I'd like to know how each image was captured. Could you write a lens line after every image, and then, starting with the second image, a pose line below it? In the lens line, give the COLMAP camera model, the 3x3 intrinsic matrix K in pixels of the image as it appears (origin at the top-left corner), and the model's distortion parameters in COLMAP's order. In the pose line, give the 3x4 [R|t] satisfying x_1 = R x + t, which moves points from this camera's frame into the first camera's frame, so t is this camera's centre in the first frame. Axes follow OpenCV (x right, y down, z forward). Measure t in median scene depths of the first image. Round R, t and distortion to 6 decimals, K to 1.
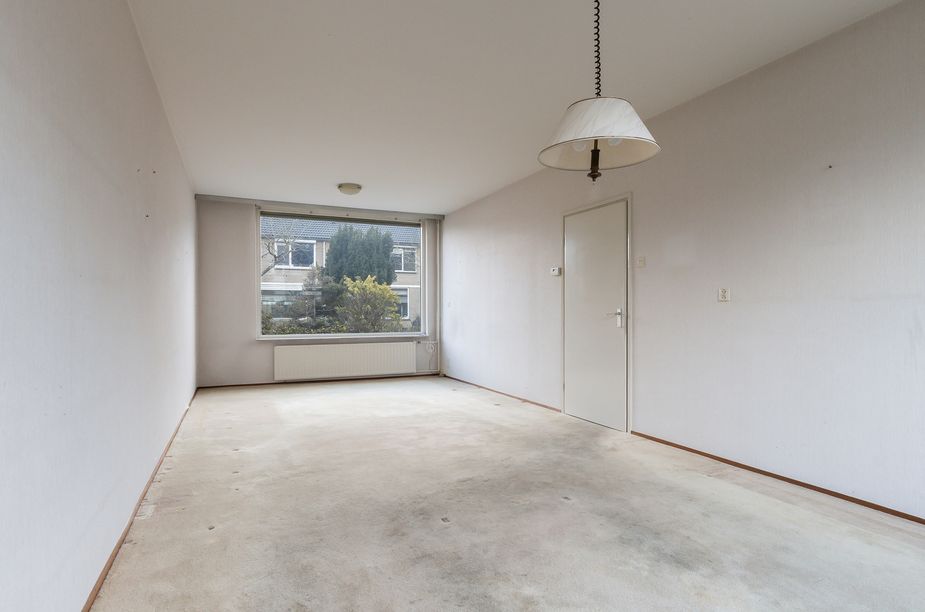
lens RADIAL K [[459.8, 0, 447.4], [0, 459.8, 314.4], [0, 0, 1]] dist [0.006073, -0.000164]
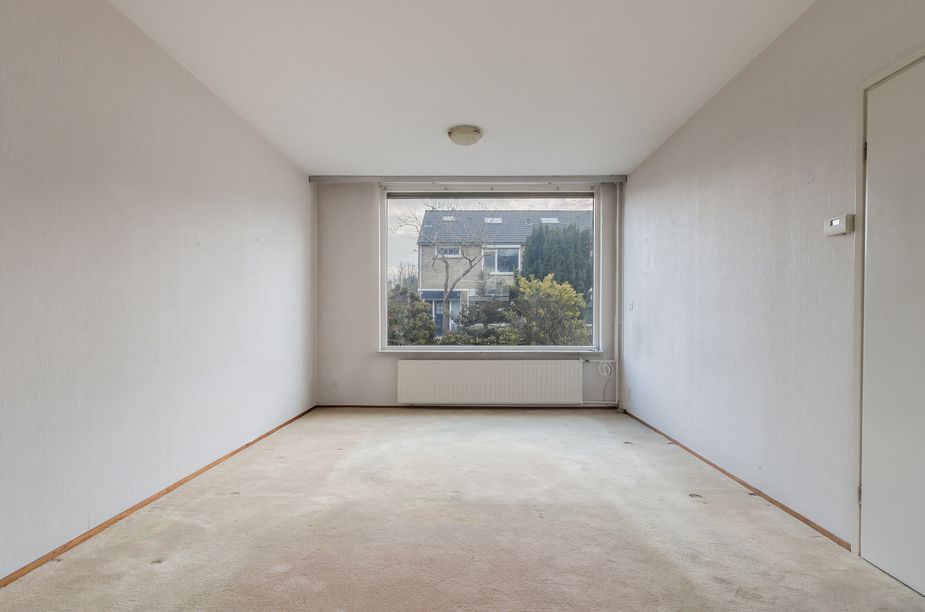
lens RADIAL K [[497.9, 0, 463.0], [0, 497.9, 325.7], [0, 0, 1]] dist [0.002628, 0.000063]
pose [[0.928985, 0.008002, -0.370030, 0.042448], [-0.004344, 0.999933, 0.010717, -0.000399], [0.370091, -0.008349, 0.928958, 0.226007]]
